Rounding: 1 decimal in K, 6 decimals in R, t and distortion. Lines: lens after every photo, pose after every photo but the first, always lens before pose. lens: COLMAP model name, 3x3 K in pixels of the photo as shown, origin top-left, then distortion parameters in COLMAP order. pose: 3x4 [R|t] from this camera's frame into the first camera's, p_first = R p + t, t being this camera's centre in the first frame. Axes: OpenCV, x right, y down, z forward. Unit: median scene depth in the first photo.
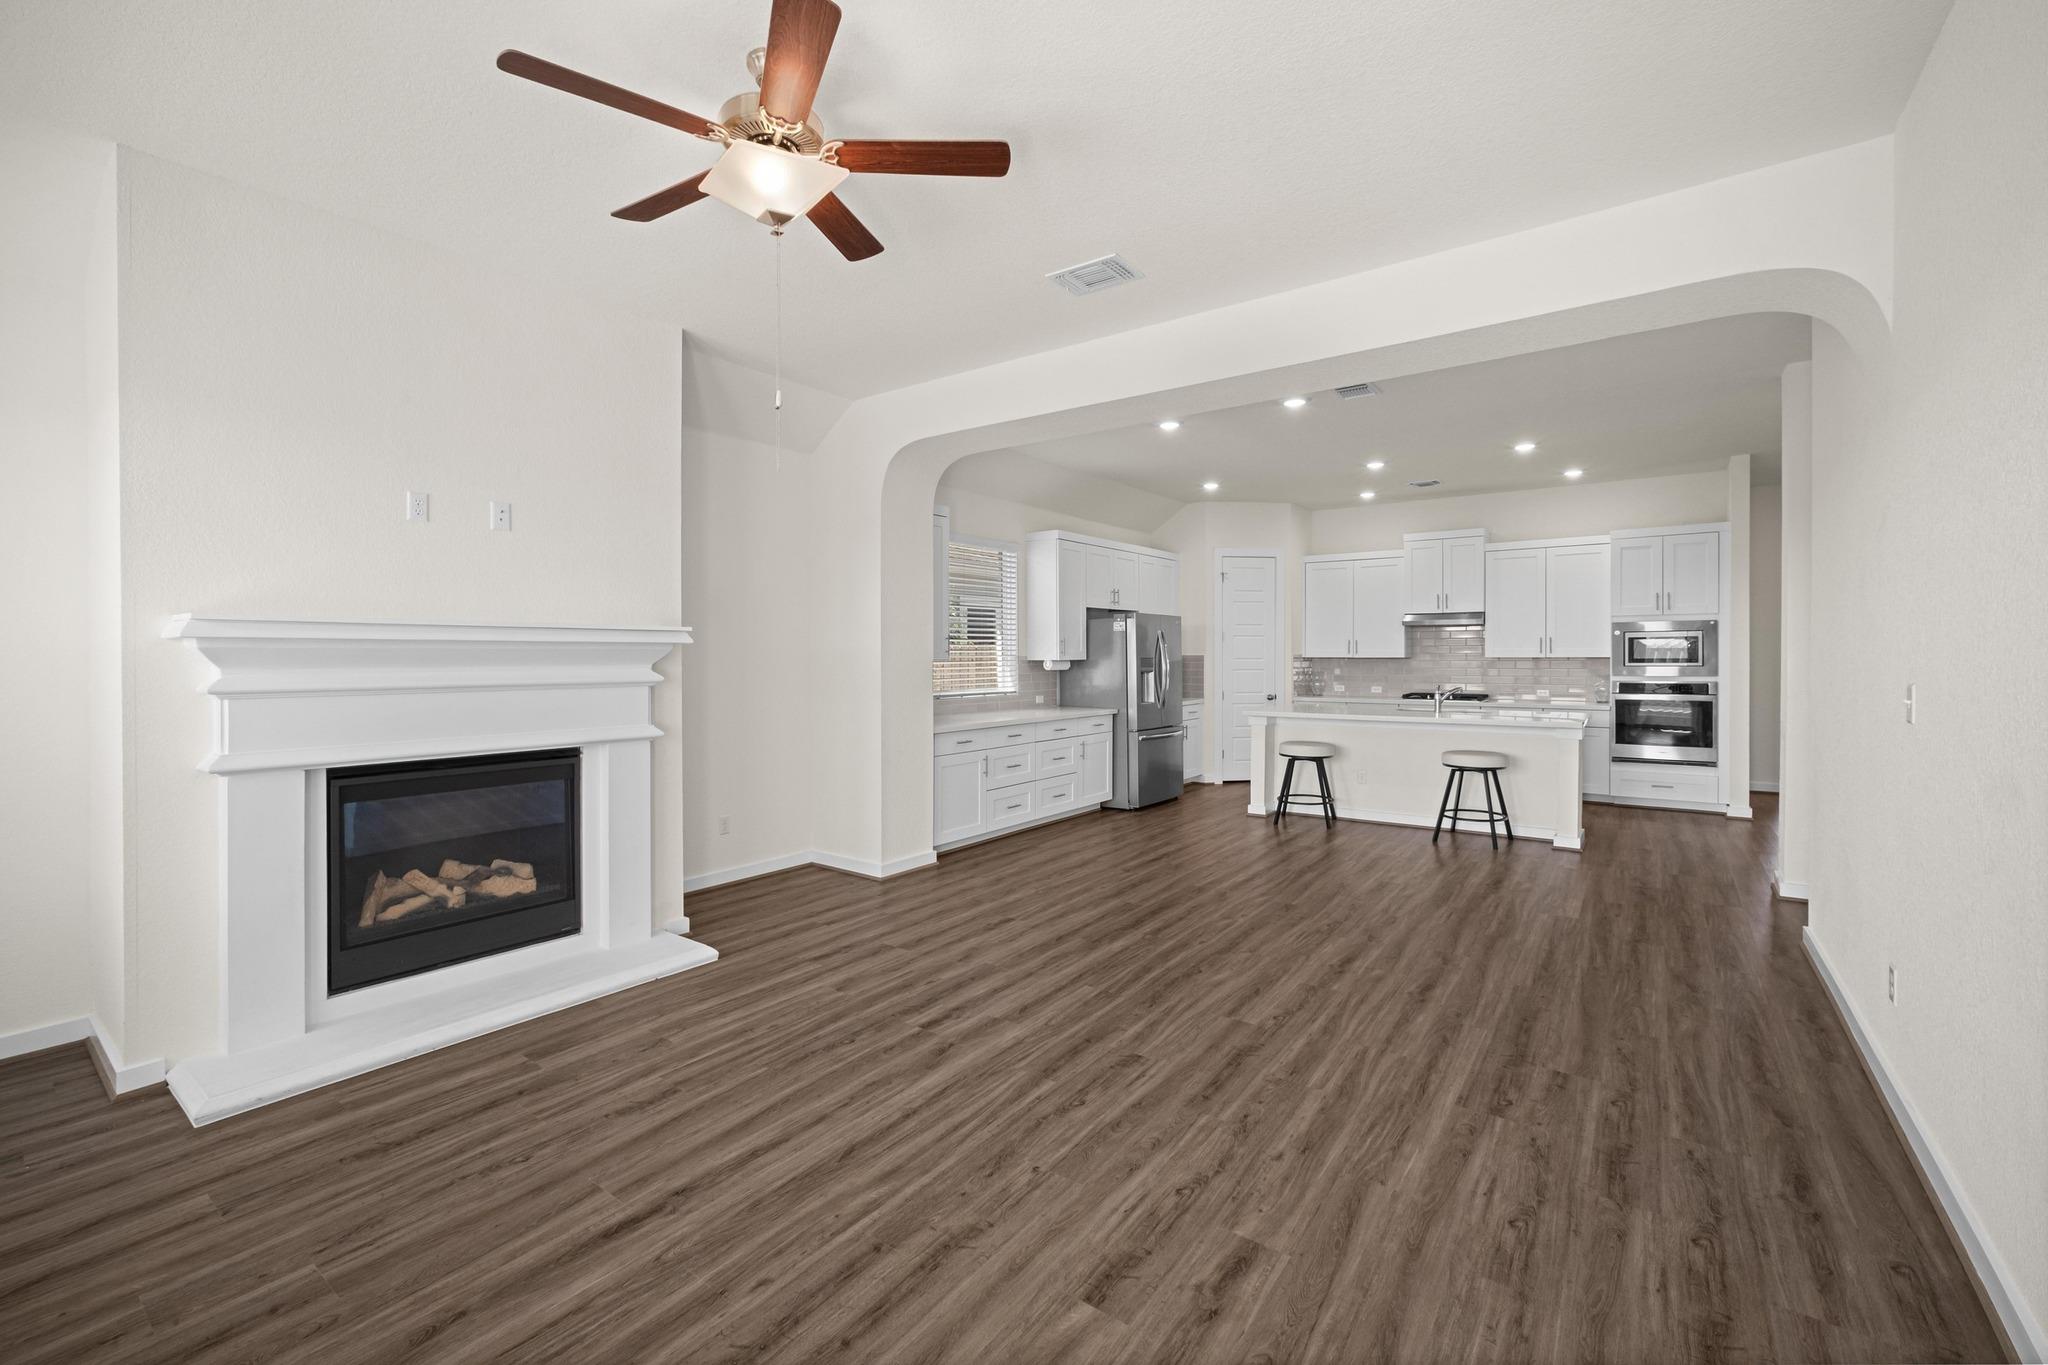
lens RADIAL K [[866.4, 0, 1014.1], [0, 866.4, 668.1], [0, 0, 1]] dist [-0.010789, 0.003141]
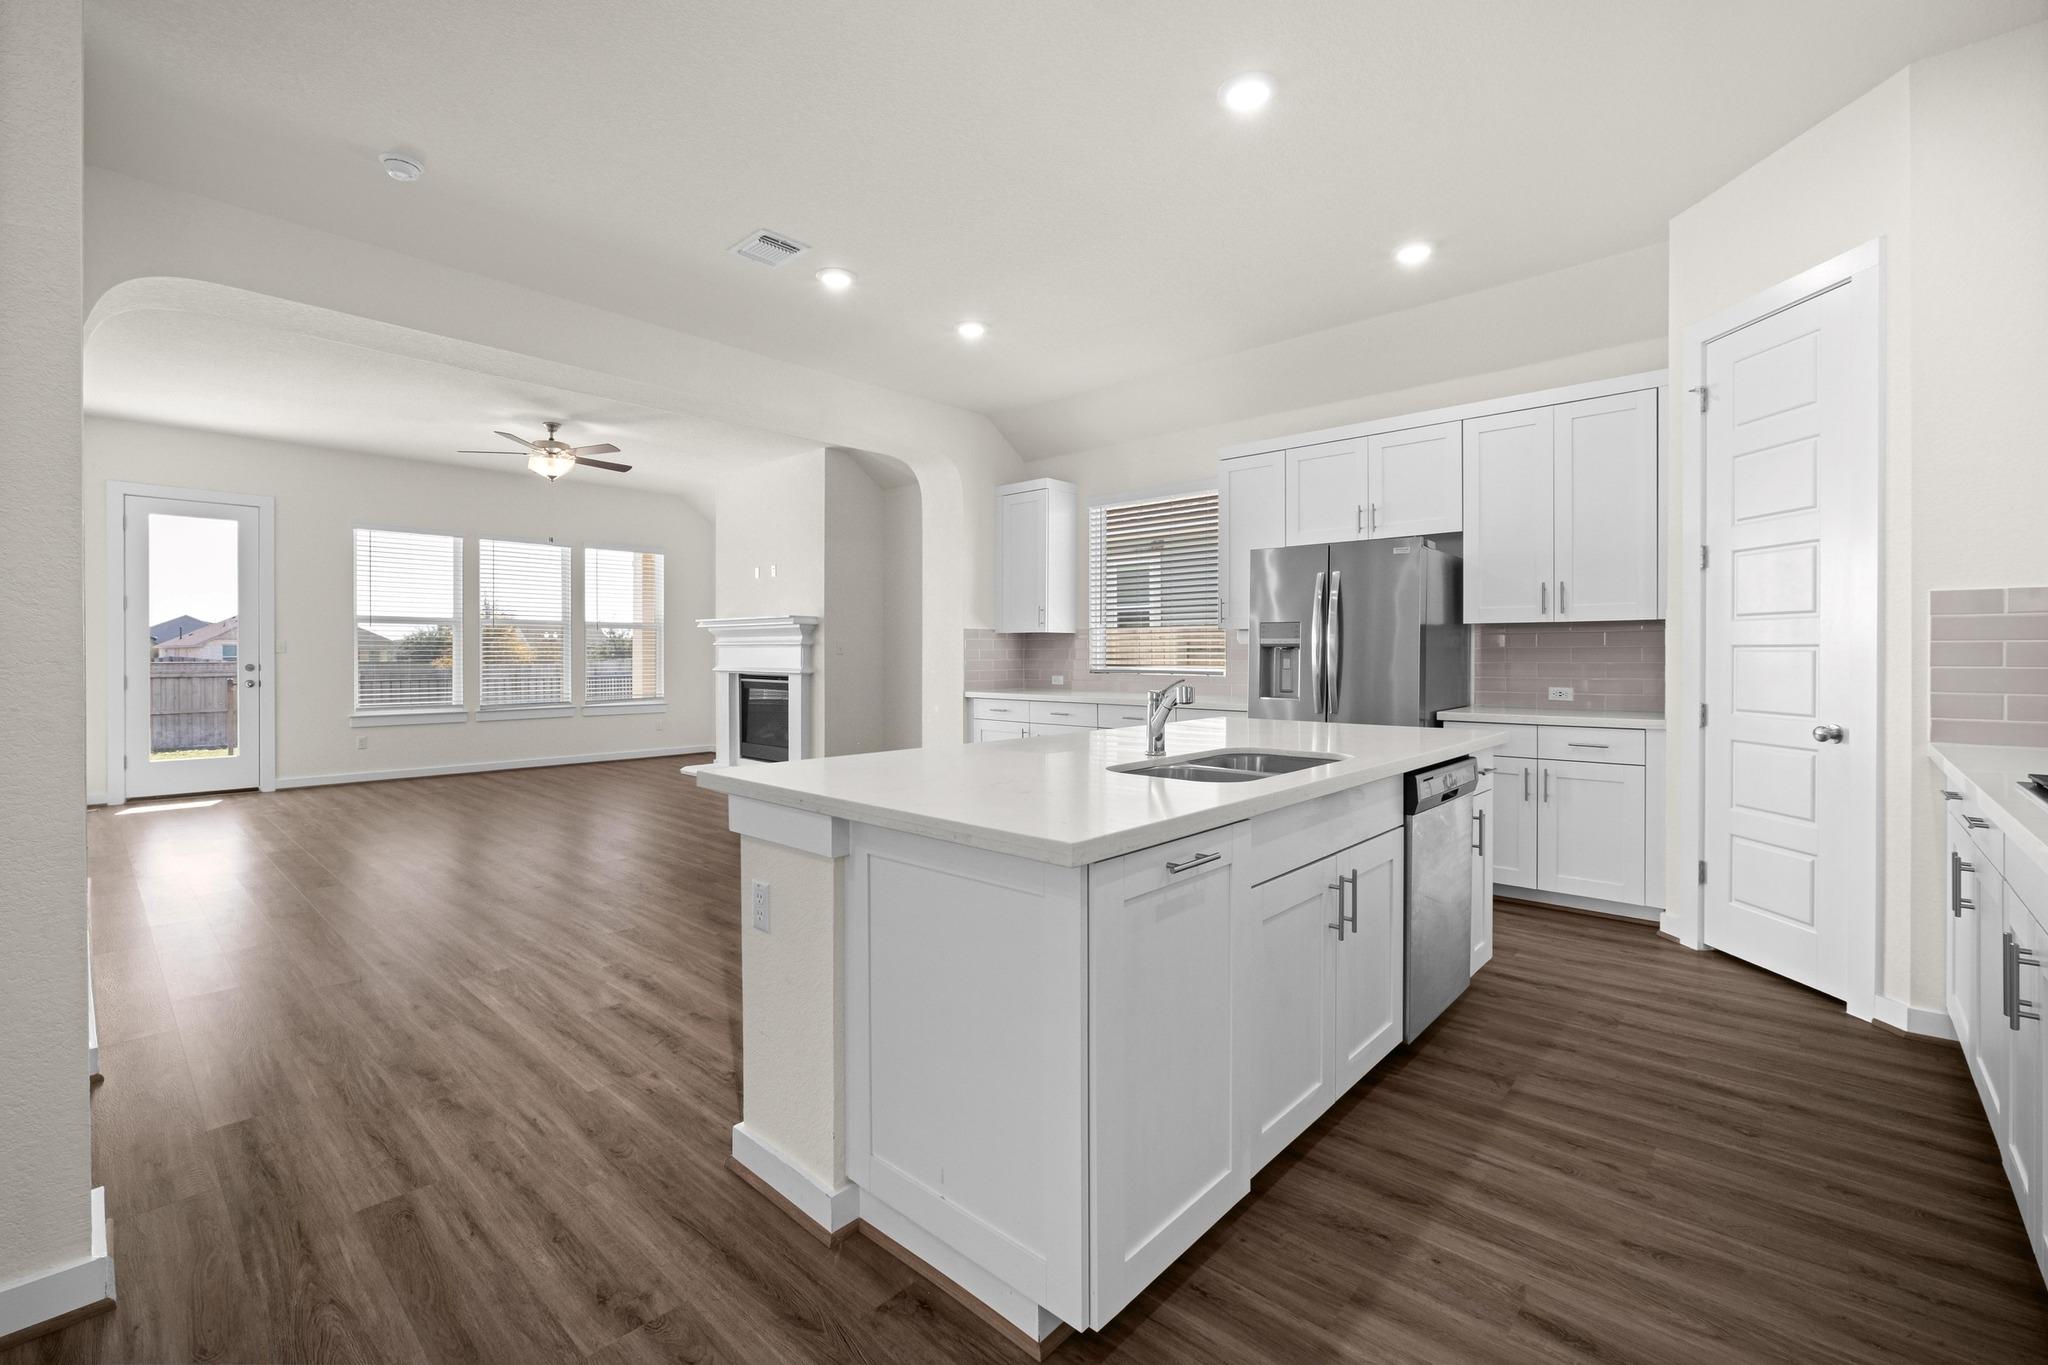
lens RADIAL K [[856.7, 0, 1011.8], [0, 856.7, 657.0], [0, 0, 1]] dist [-0.000061, 0.001037]
pose [[-0.106156, 0.007452, -0.994322, 1.422702], [-0.016668, 0.999818, 0.009272, 0.018821], [0.994210, 0.017557, -0.106012, 1.671730]]
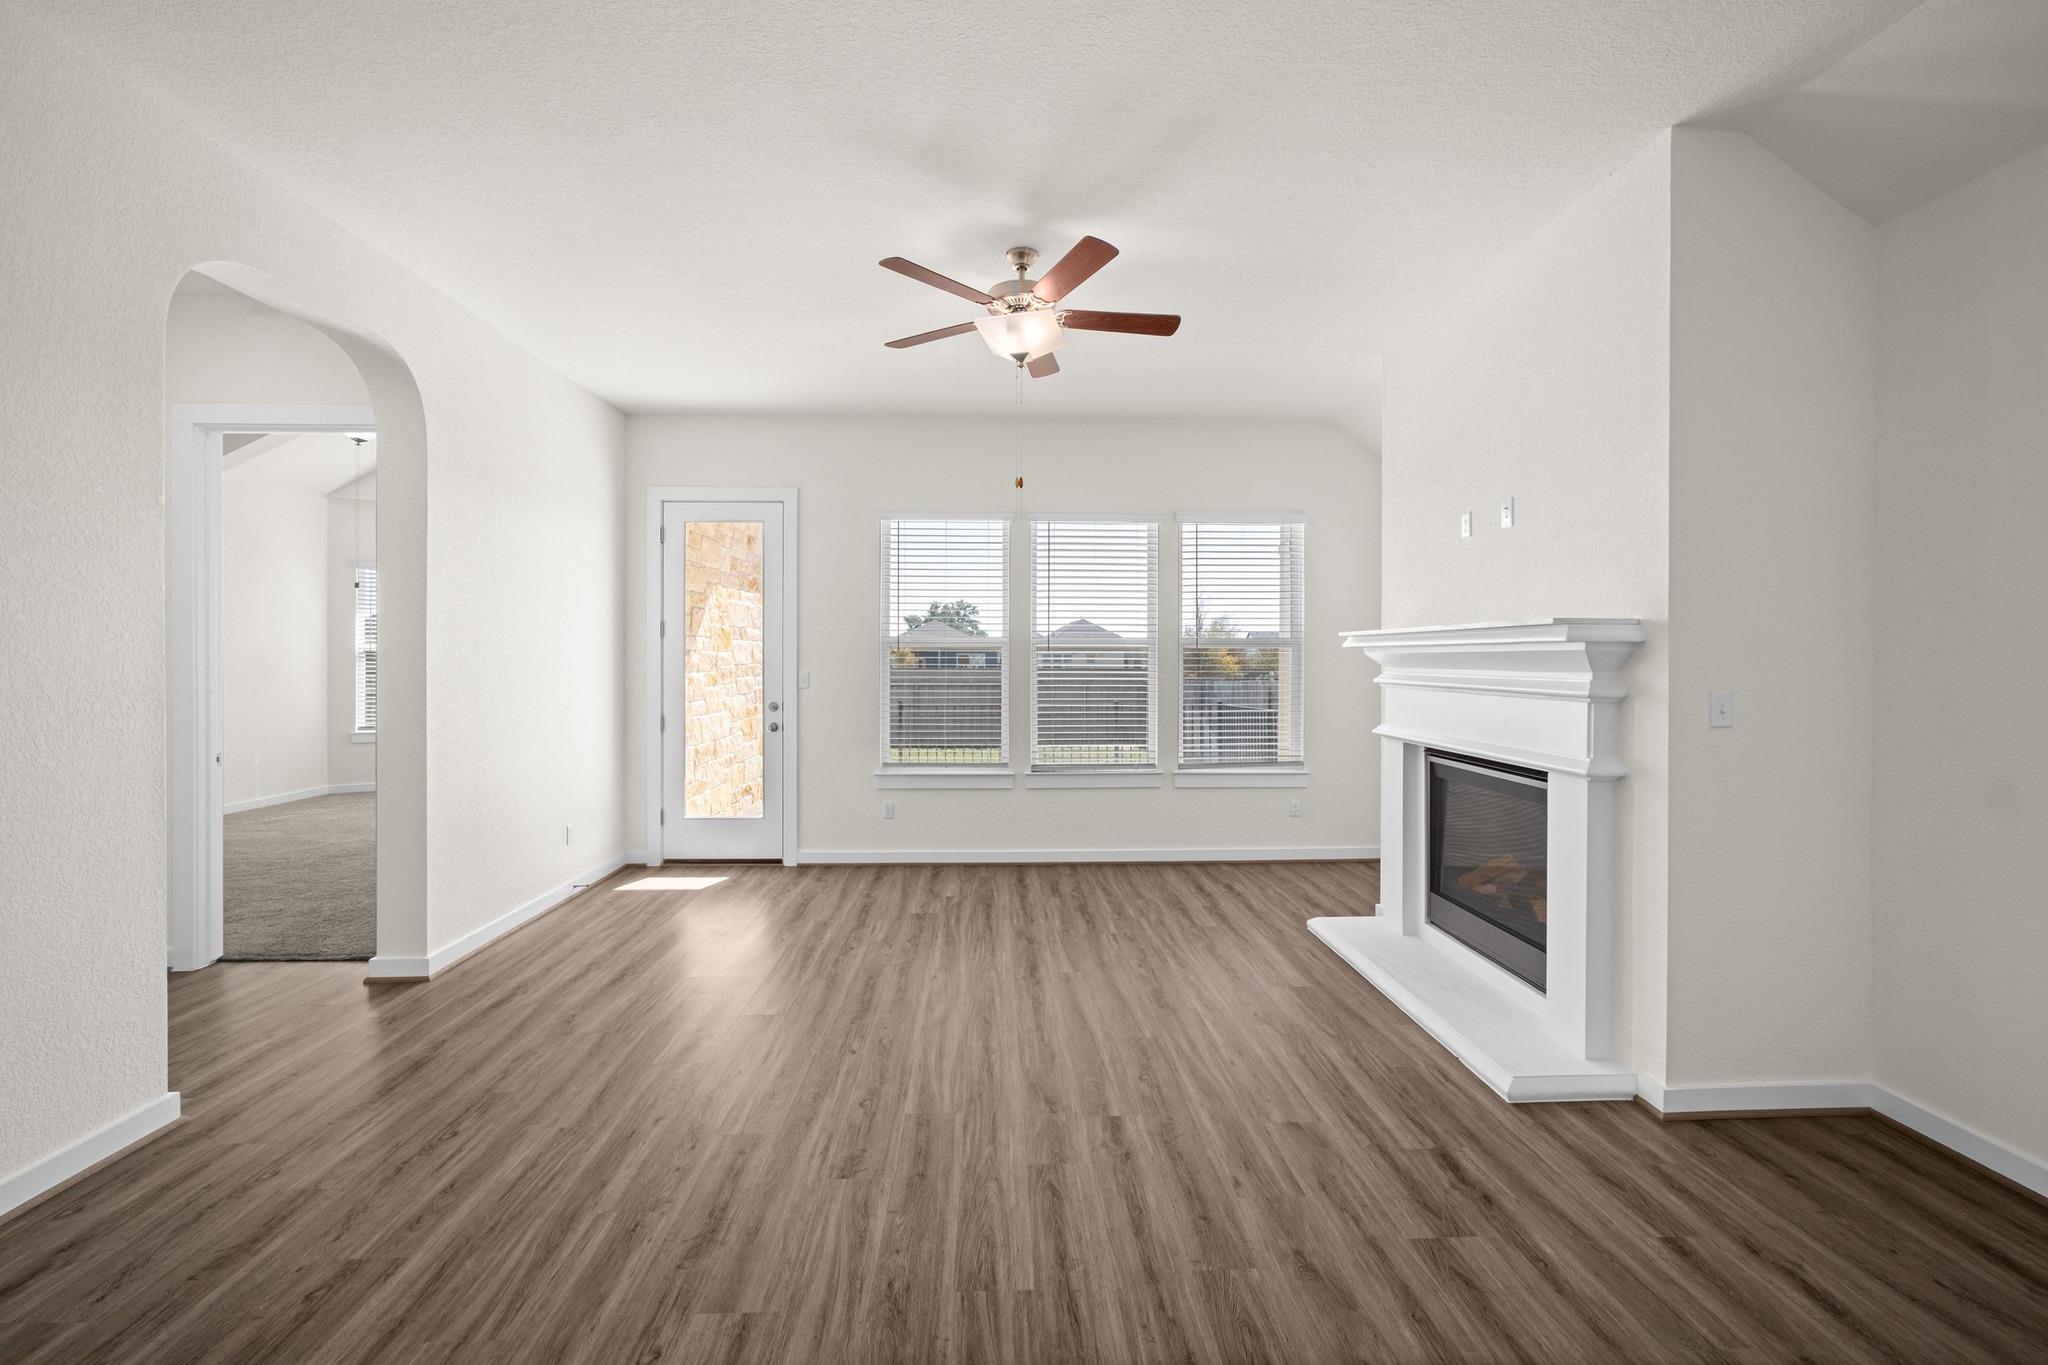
lens RADIAL K [[866.4, 0, 1026.9], [0, 866.4, 661.2], [0, 0, 1]] dist [-0.010789, 0.003141]
pose [[-0.775238, 0.001012, -0.631668, 0.374474], [-0.011249, 0.999818, 0.015408, -0.017469], [0.631569, 0.019050, -0.775086, 1.258449]]
